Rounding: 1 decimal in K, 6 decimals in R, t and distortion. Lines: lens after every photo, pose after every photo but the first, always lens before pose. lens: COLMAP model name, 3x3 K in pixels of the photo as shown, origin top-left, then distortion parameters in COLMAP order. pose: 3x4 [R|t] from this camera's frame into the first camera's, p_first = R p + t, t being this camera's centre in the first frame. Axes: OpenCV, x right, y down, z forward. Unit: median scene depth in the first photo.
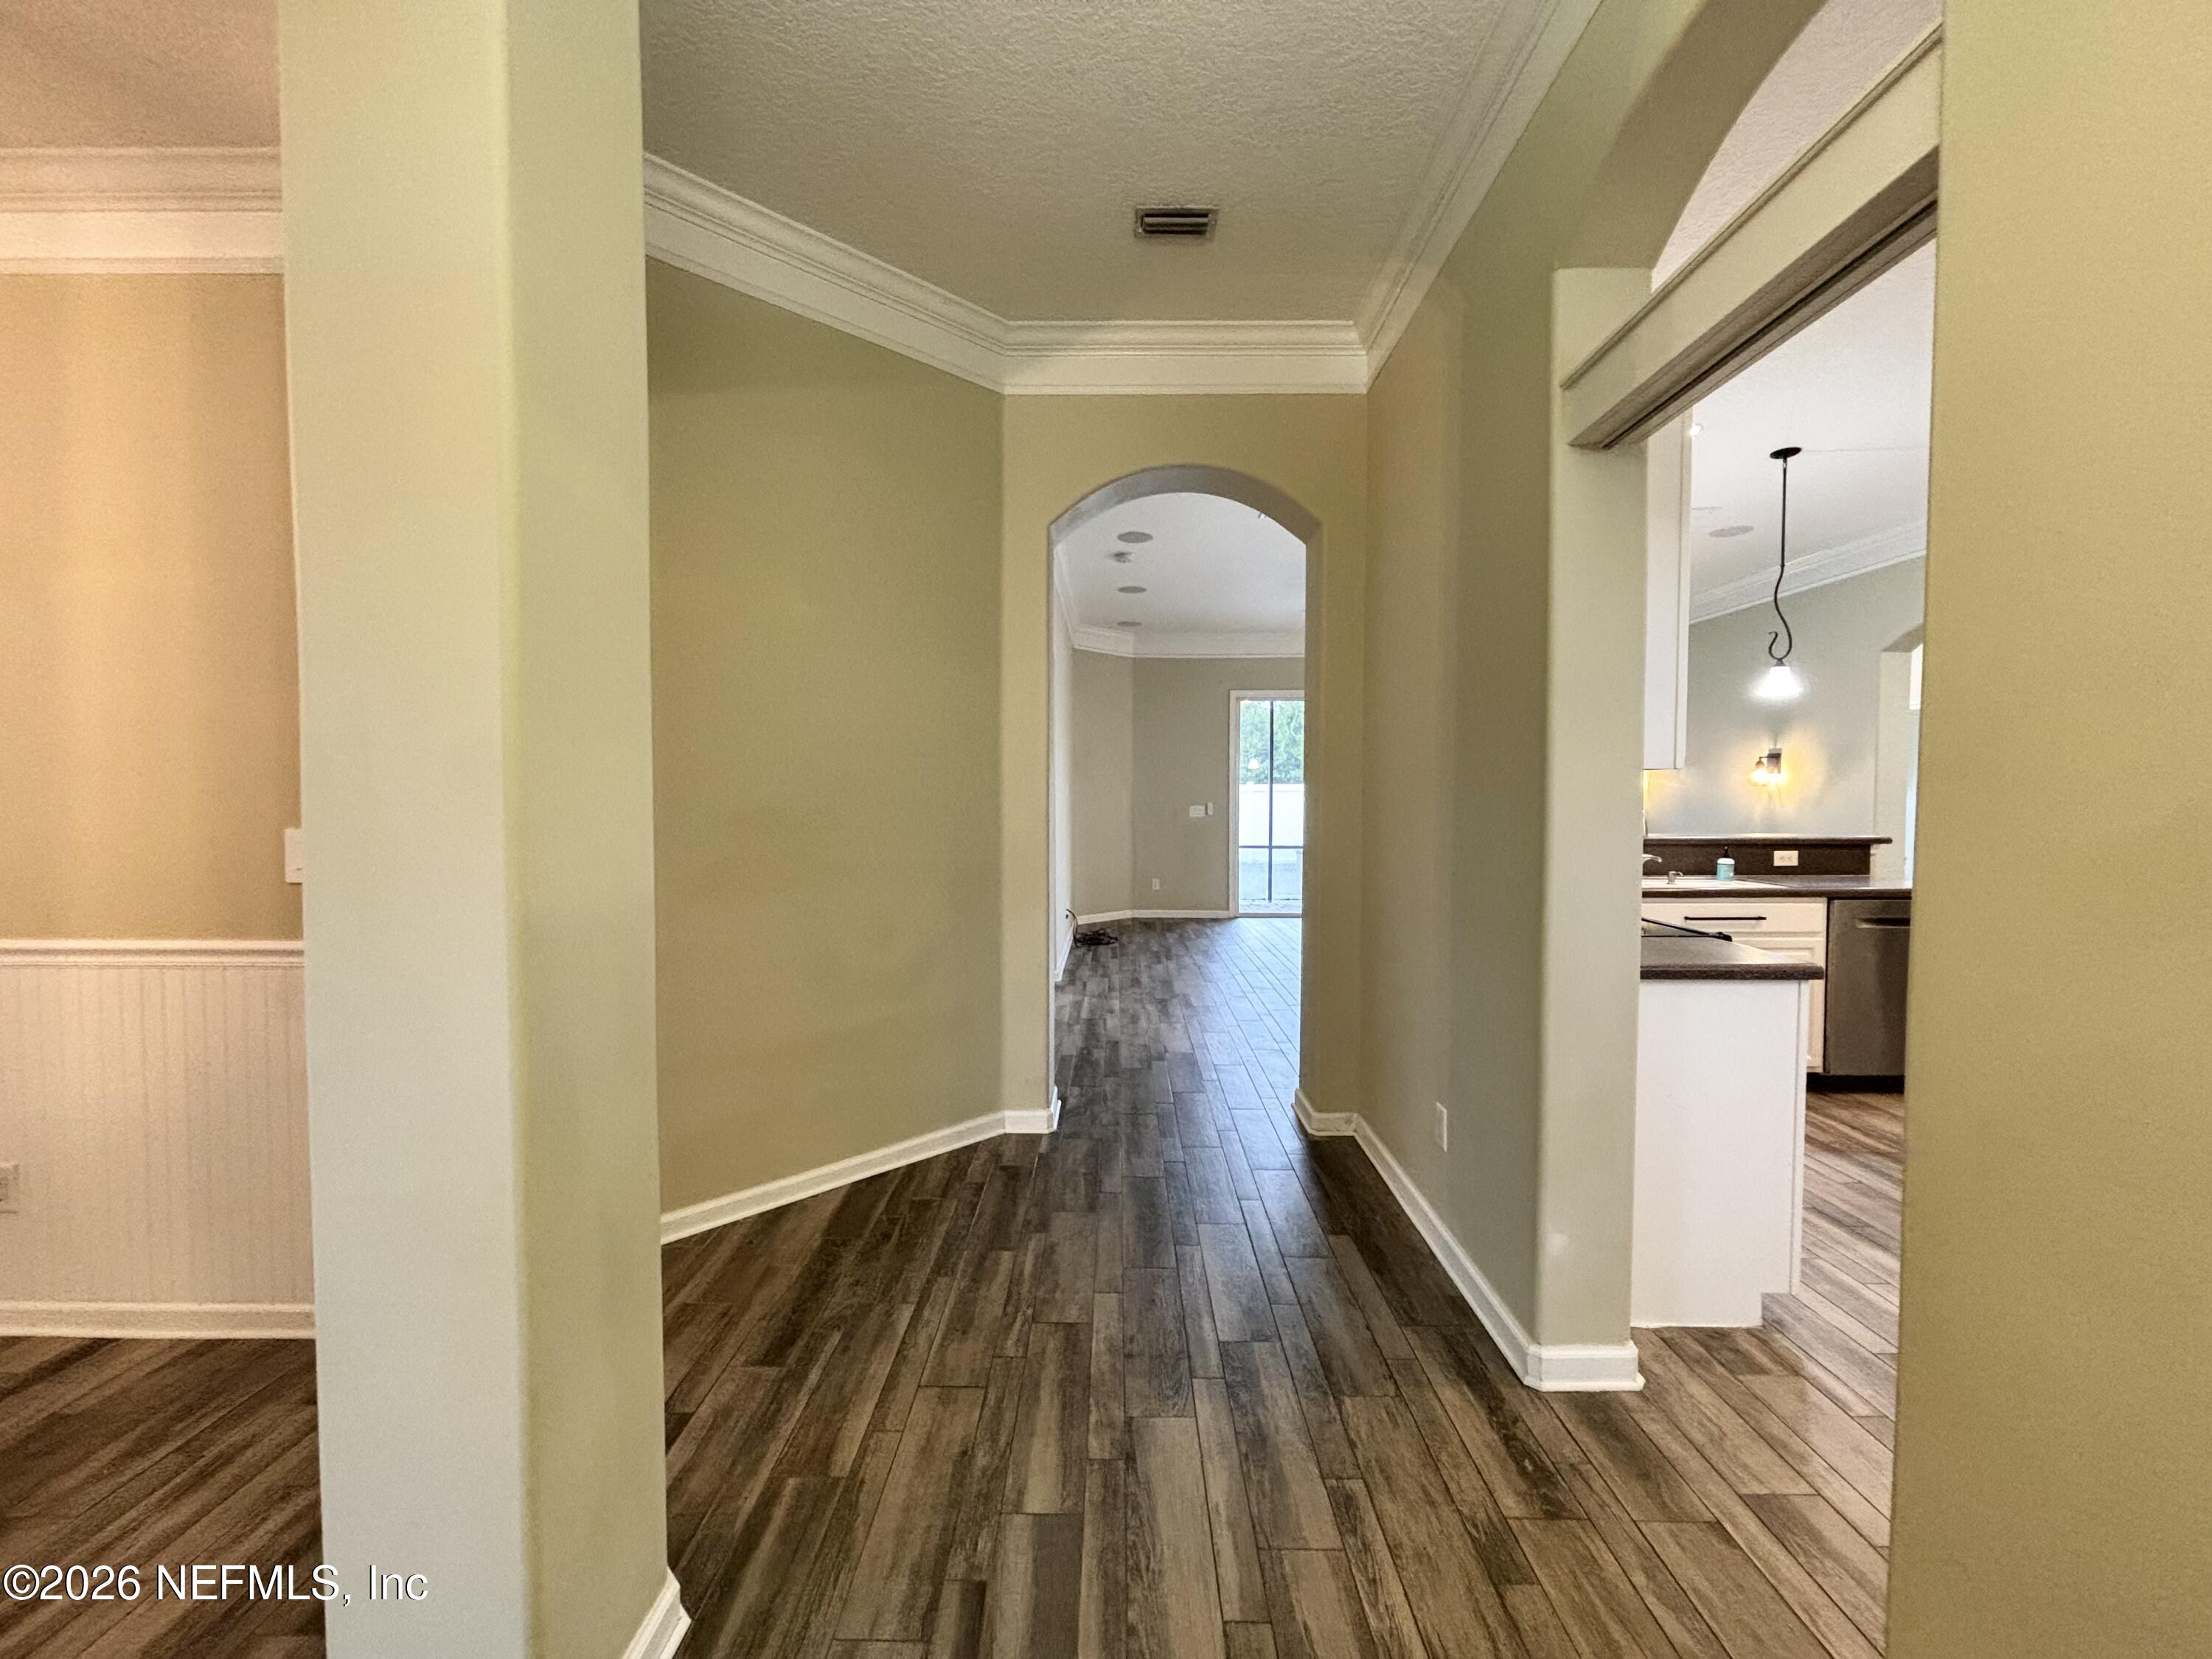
lens RADIAL K [[902.2, 0, 1108.4], [0, 902.2, 827.5], [0, 0, 1]] dist [-0.009435, -0.000060]
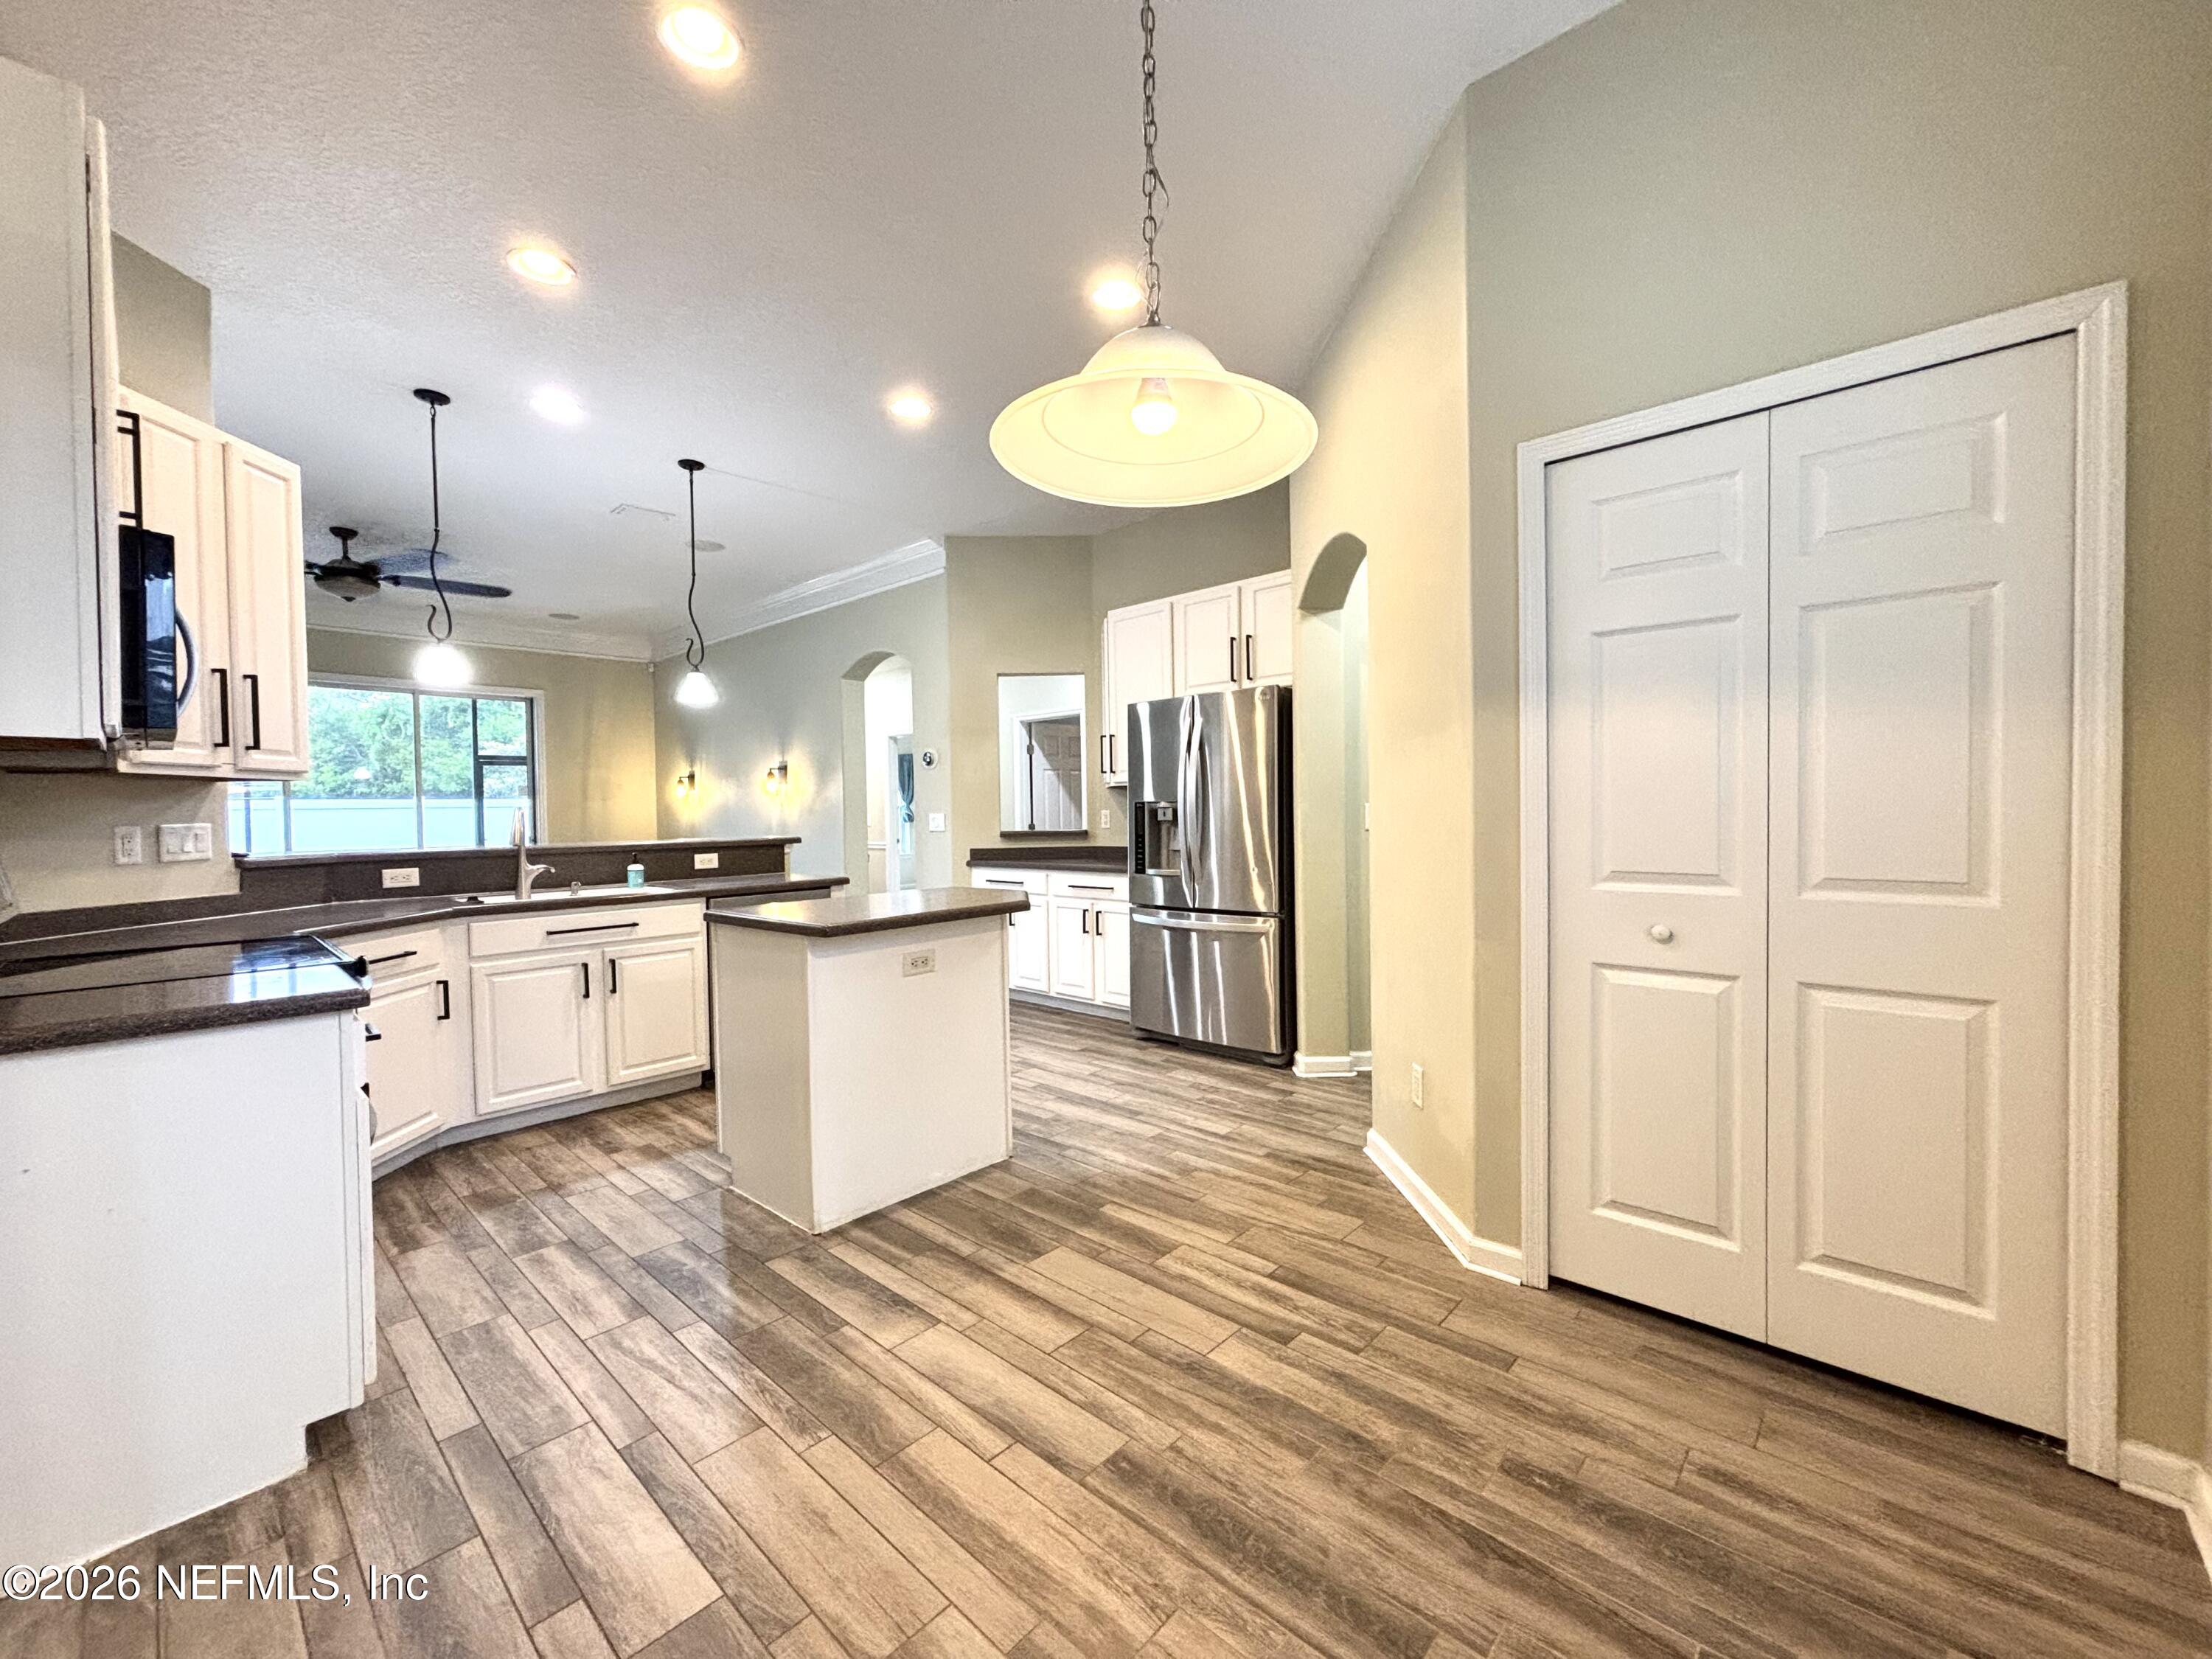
lens RADIAL K [[892.1, 0, 1101.1], [0, 892.1, 830.0], [0, 0, 1]] dist [0.001987, 0.000287]
pose [[0.677289, -0.028209, 0.735176, 0.714649], [0.040894, 0.999163, 0.000664, 0.038358], [-0.734580, 0.029614, 0.677876, -0.051295]]
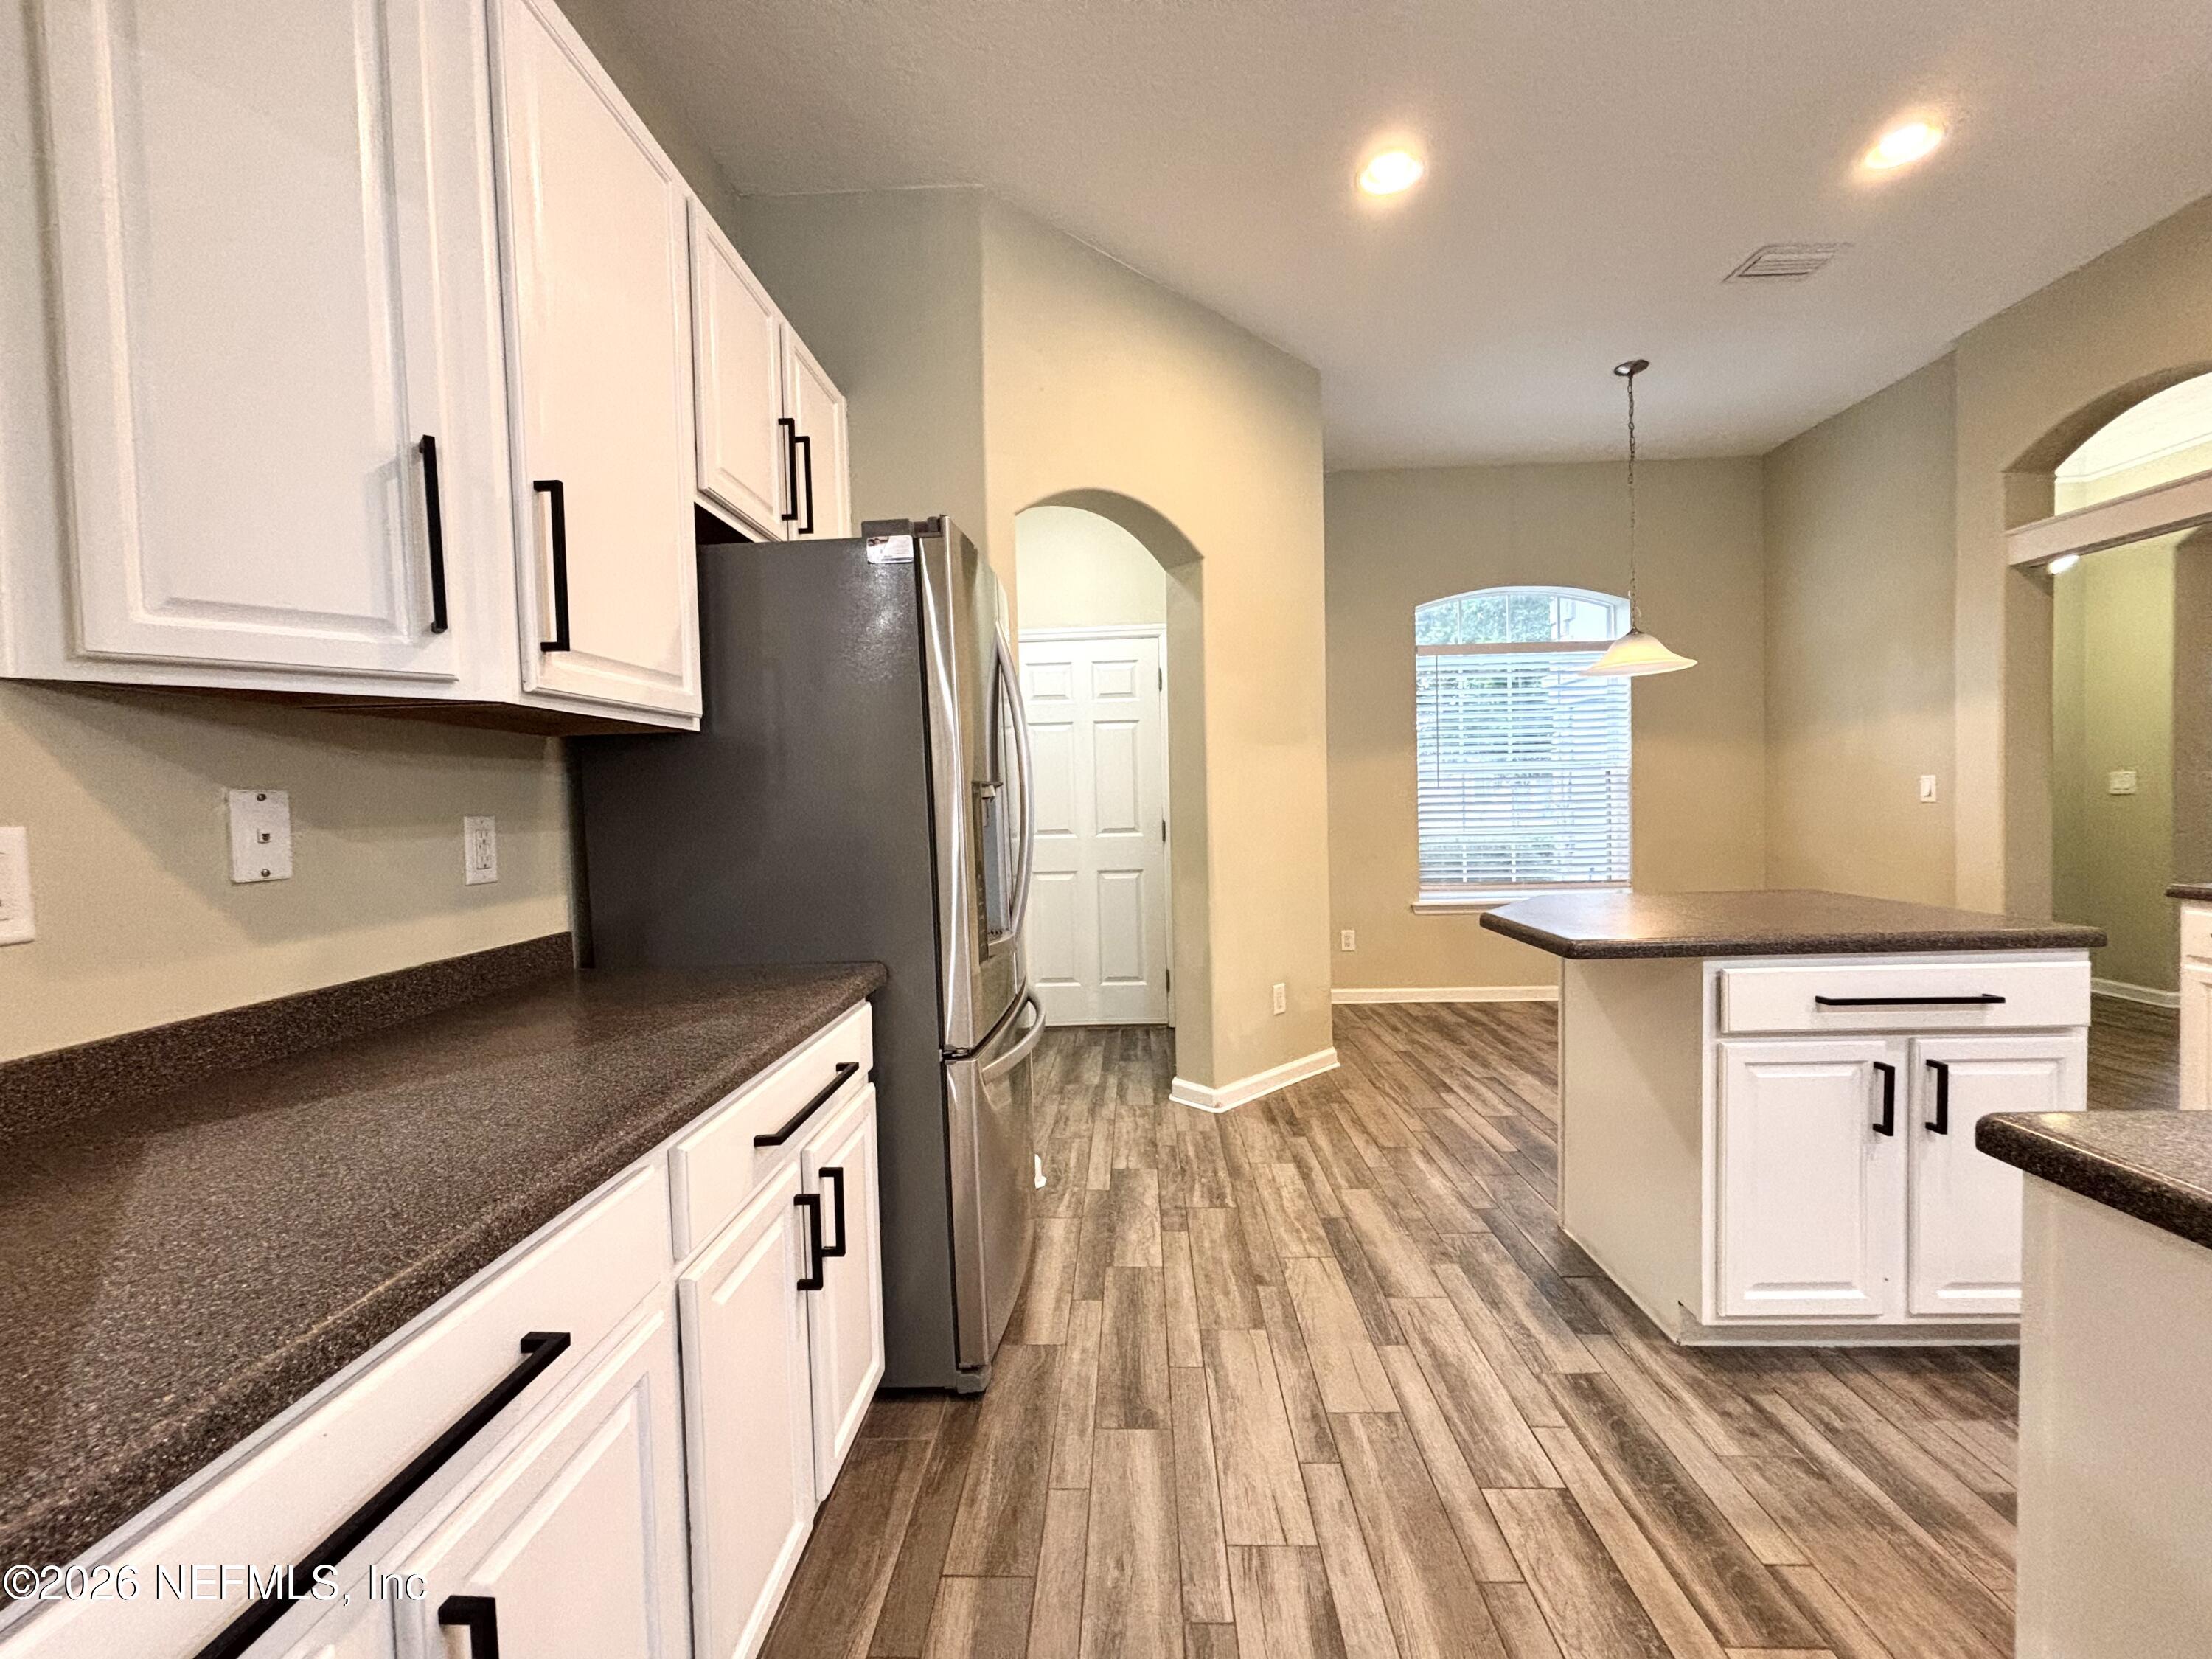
lens RADIAL K [[892.1, 0, 1101.1], [0, 892.1, 830.0], [0, 0, 1]] dist [0.001987, 0.000287]
pose [[-0.999021, 0.025121, 0.036413, 2.344524], [0.027456, 0.997500, 0.065121, -0.036740], [-0.034686, 0.066057, -0.997213, 2.395452]]
